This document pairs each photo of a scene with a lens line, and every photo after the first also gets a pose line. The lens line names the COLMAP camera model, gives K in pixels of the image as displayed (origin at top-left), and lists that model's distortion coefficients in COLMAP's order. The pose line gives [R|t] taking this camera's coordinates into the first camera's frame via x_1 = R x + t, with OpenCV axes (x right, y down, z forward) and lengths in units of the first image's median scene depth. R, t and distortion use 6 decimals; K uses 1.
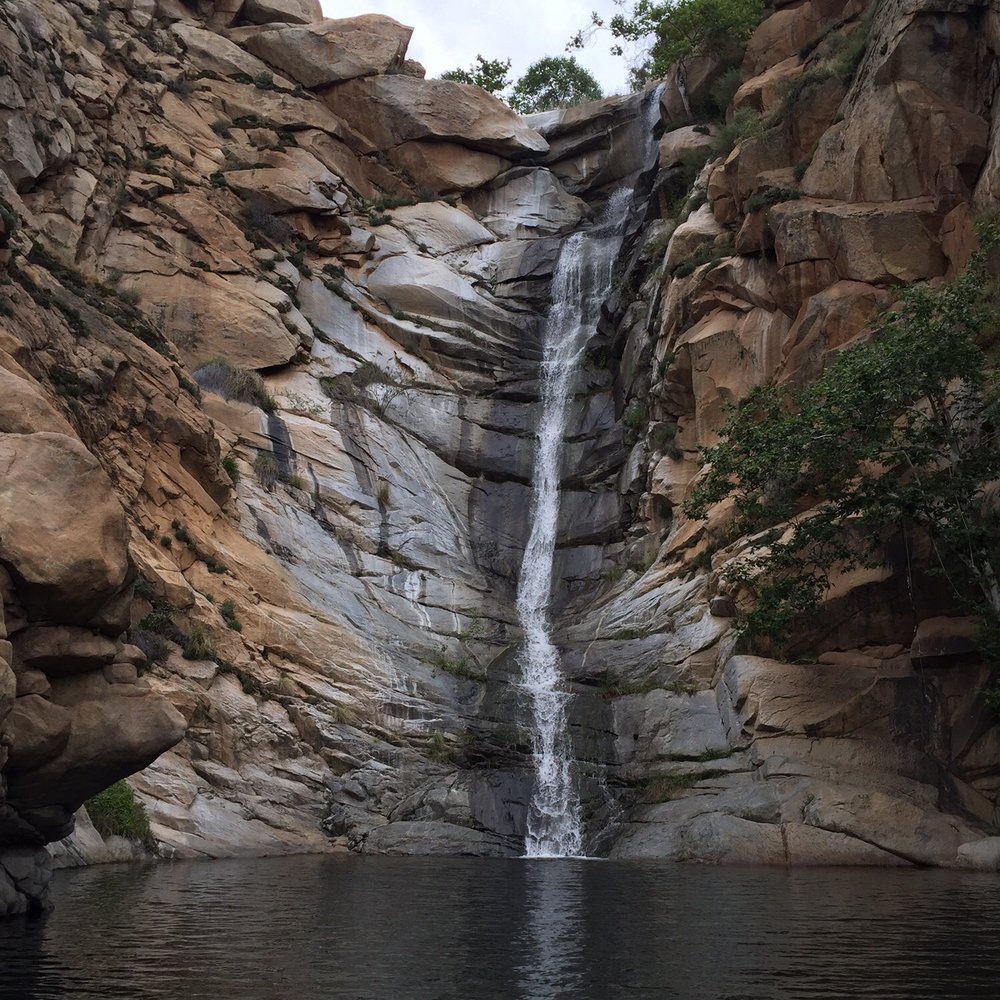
lens RADIAL K [[1141.5, 0, 495.9], [0, 1141.5, 487.8], [0, 0, 1]] dist [0.045646, 0.000000]
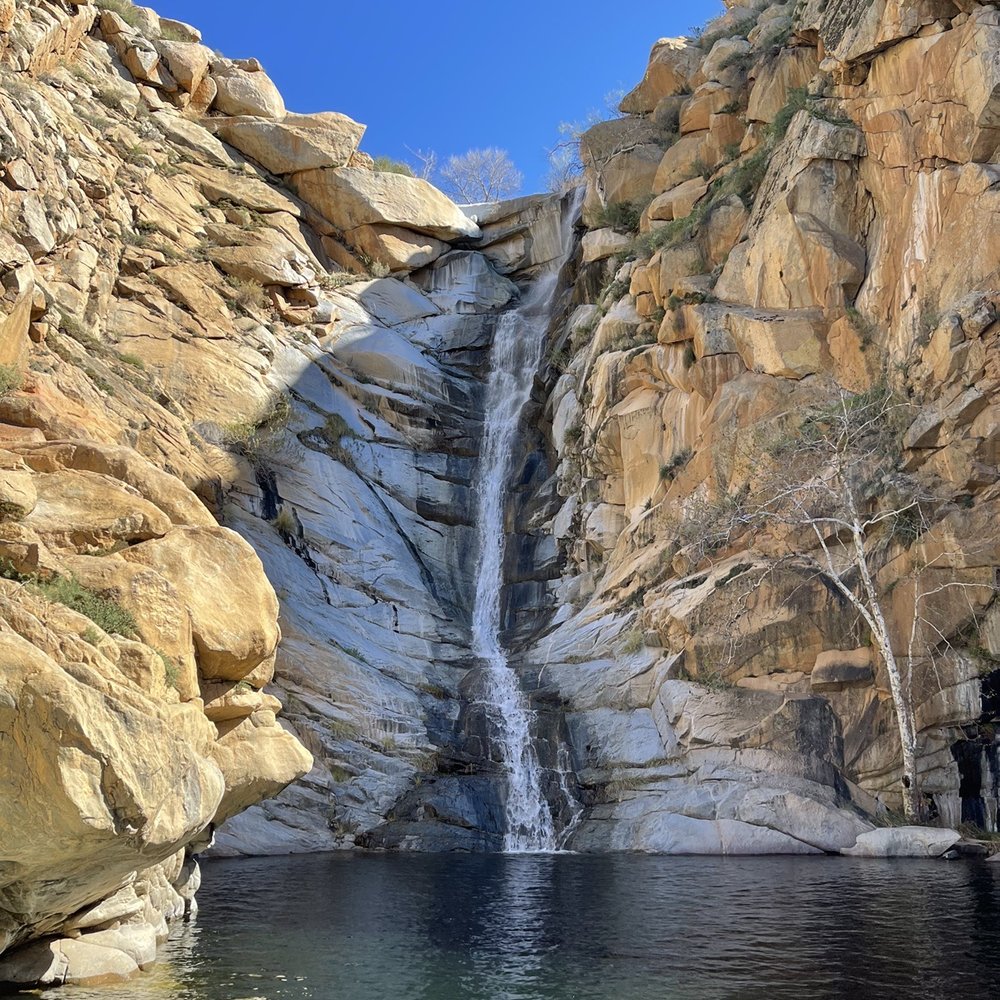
lens RADIAL K [[1000.0, 0, 486.5], [0, 1000.0, 508.2], [0, 0, 1]] dist [0.034427, 0.000000]
pose [[0.995046, 0.016540, 0.098031, -0.071772], [-0.016522, 0.999863, -0.000994, -0.025366], [-0.098034, -0.000631, 0.995183, -0.036290]]
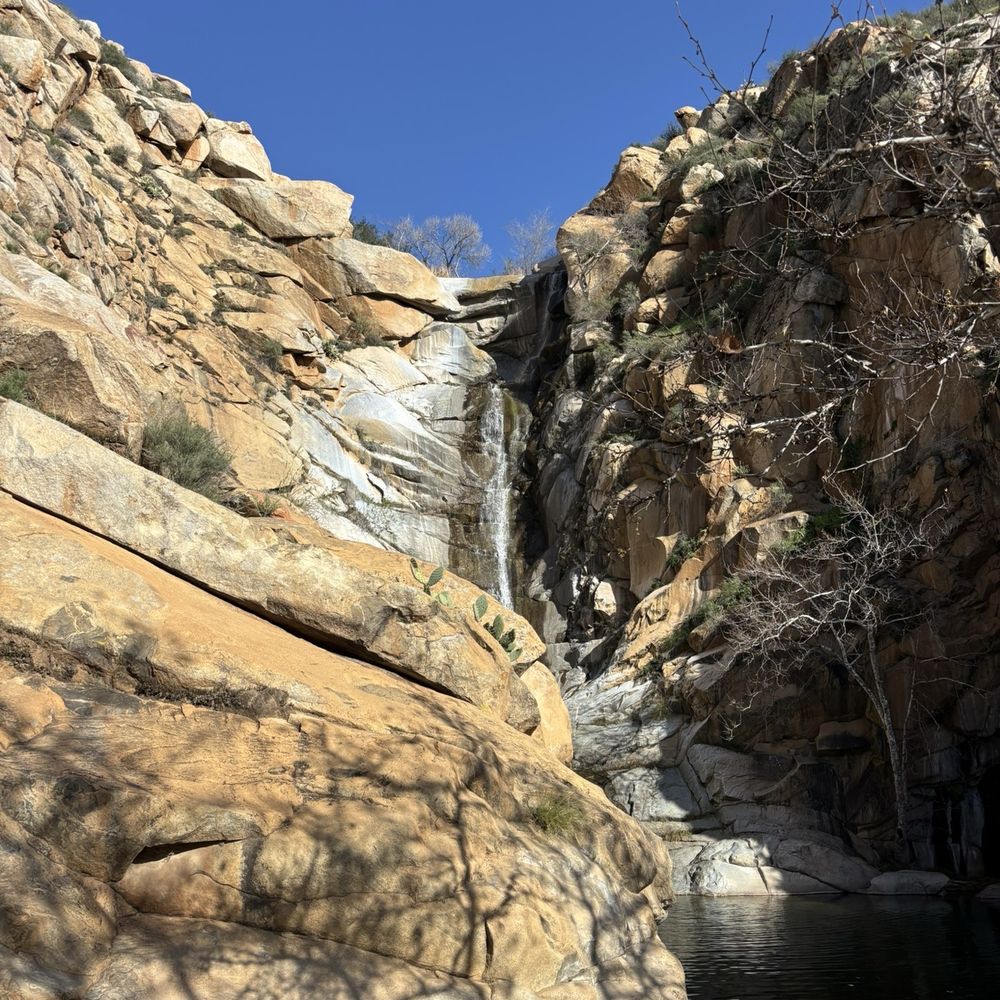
lens RADIAL K [[1000.0, 0, 498.8], [0, 1000.0, 499.4], [0, 0, 1]] dist [0.034427, 0.000000]
pose [[0.965622, 0.063303, 0.252124, -0.283783], [-0.056773, 0.997838, -0.033098, -0.080542], [-0.253674, 0.017647, 0.967129, -0.126014]]
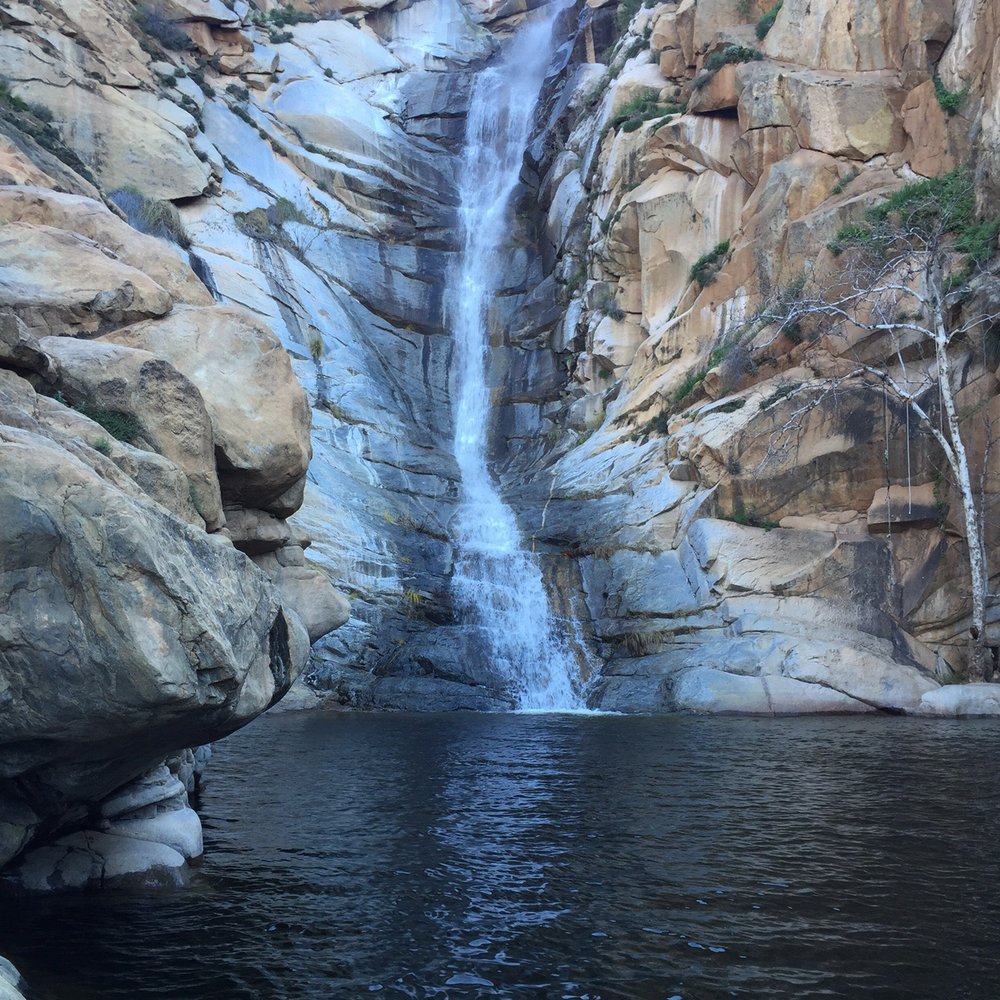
lens RADIAL K [[1141.5, 0, 502.8], [0, 1141.5, 504.1], [0, 0, 1]] dist [0.045646, 0.000000]
pose [[0.984625, 0.012293, 0.174247, -0.116735], [-0.039095, 0.987724, 0.151236, -0.013652], [-0.170249, -0.155723, 0.973019, 0.011642]]
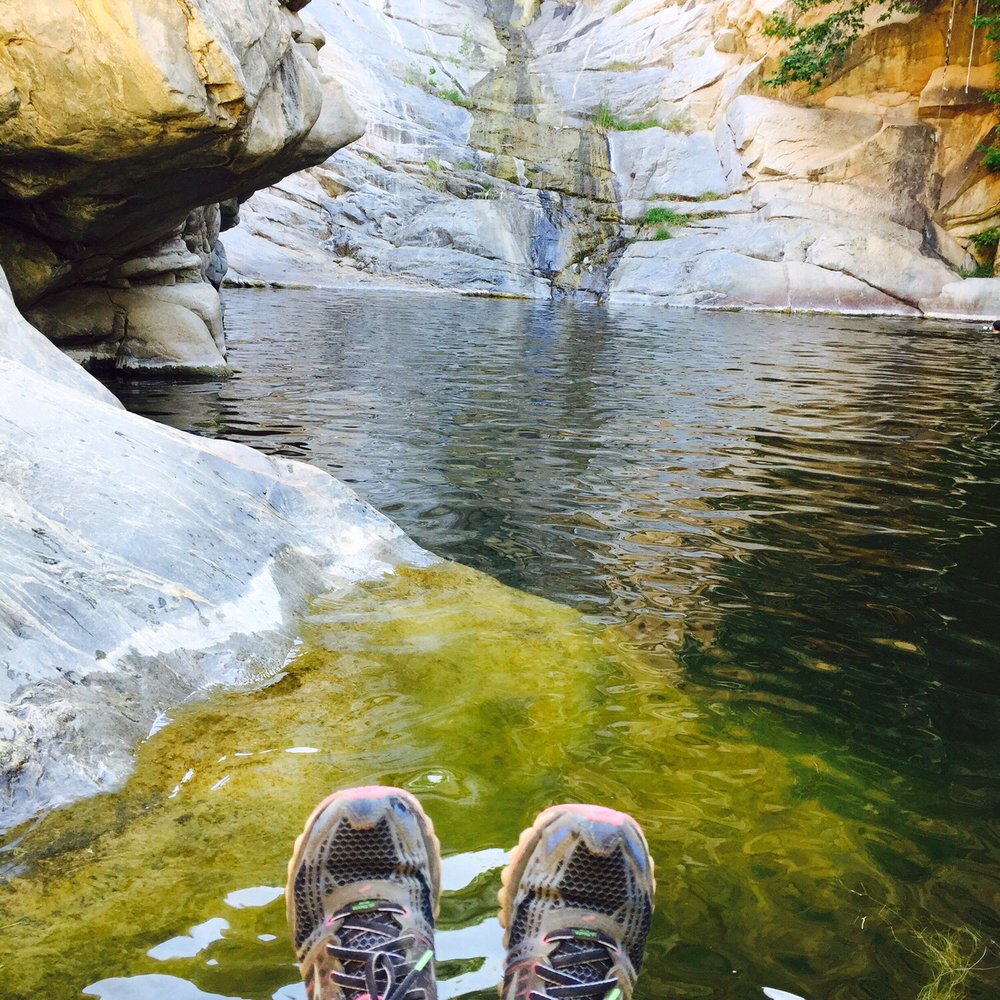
lens RADIAL K [[1141.5, 0, 506.9], [0, 1141.5, 510.3], [0, 0, 1]] dist [0.045646, 0.000000]
pose [[0.986223, 0.008525, 0.165202, -0.115442], [-0.085431, 0.881429, 0.464525, 0.014608], [-0.141654, -0.472239, 0.870014, 0.000459]]
